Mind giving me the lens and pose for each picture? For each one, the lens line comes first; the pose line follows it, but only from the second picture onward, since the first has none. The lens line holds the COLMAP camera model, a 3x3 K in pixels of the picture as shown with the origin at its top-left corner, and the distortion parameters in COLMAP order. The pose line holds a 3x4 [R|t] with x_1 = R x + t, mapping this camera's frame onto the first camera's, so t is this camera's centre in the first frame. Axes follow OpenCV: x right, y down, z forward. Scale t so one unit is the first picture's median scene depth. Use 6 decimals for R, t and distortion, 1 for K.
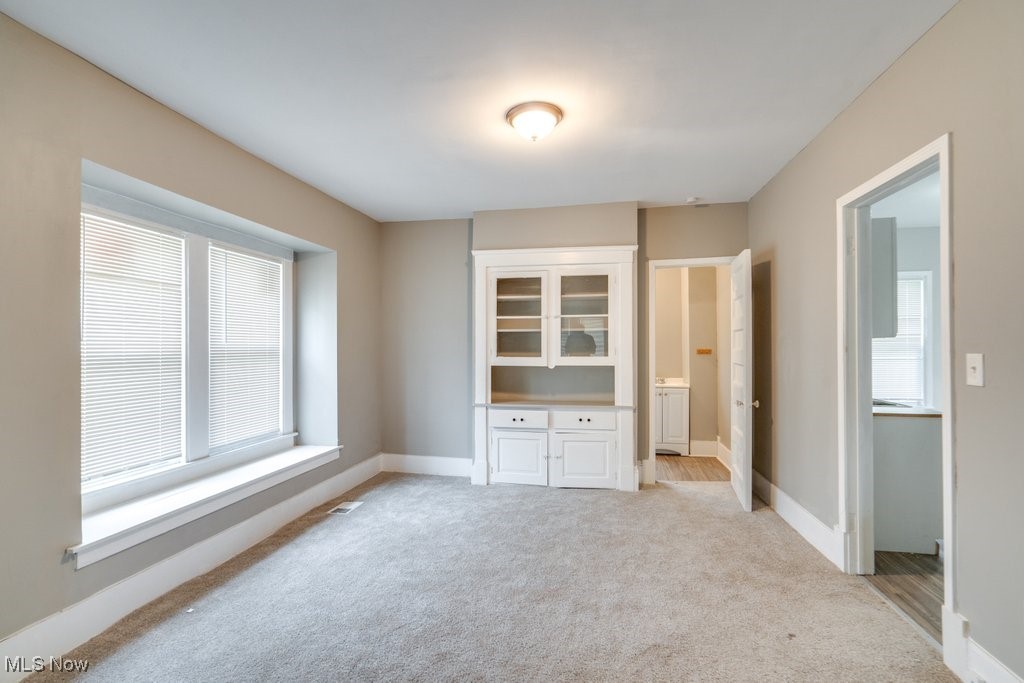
lens RADIAL K [[470.6, 0, 512.0], [0, 470.6, 341.5], [0, 0, 1]] dist [-0.002519, -0.000007]
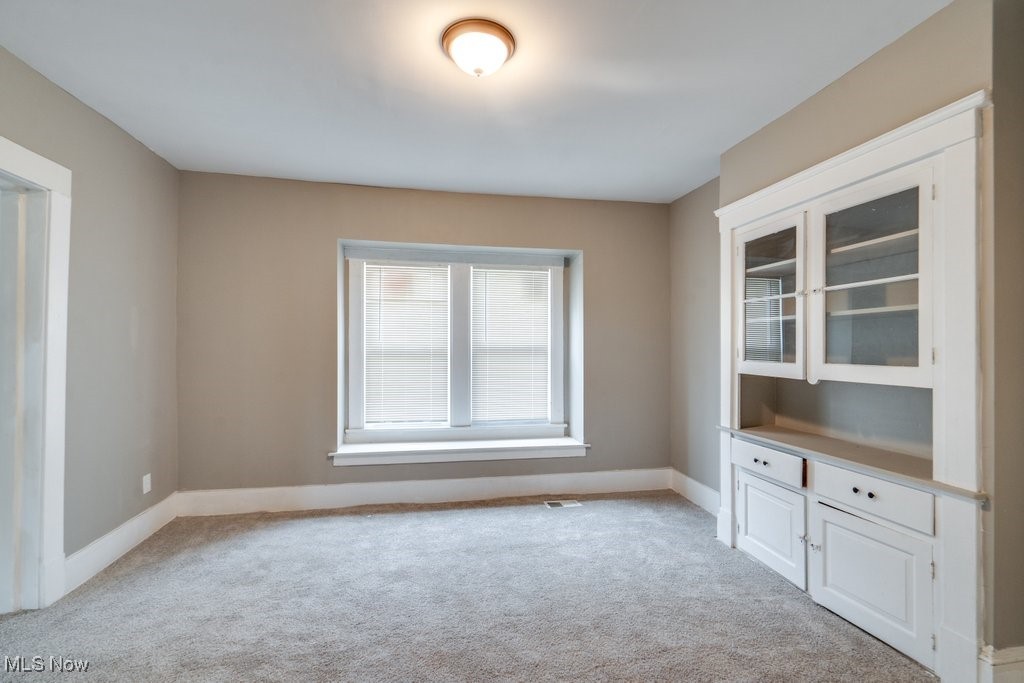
lens RADIAL K [[467.3, 0, 512.0], [0, 467.3, 341.5], [0, 0, 1]] dist [0.000701, 0.000301]
pose [[0.358082, -0.006886, -0.933665, 0.488603], [0.004538, 0.999974, -0.005635, 0.008332], [0.933679, -0.002219, 0.358104, 0.480467]]
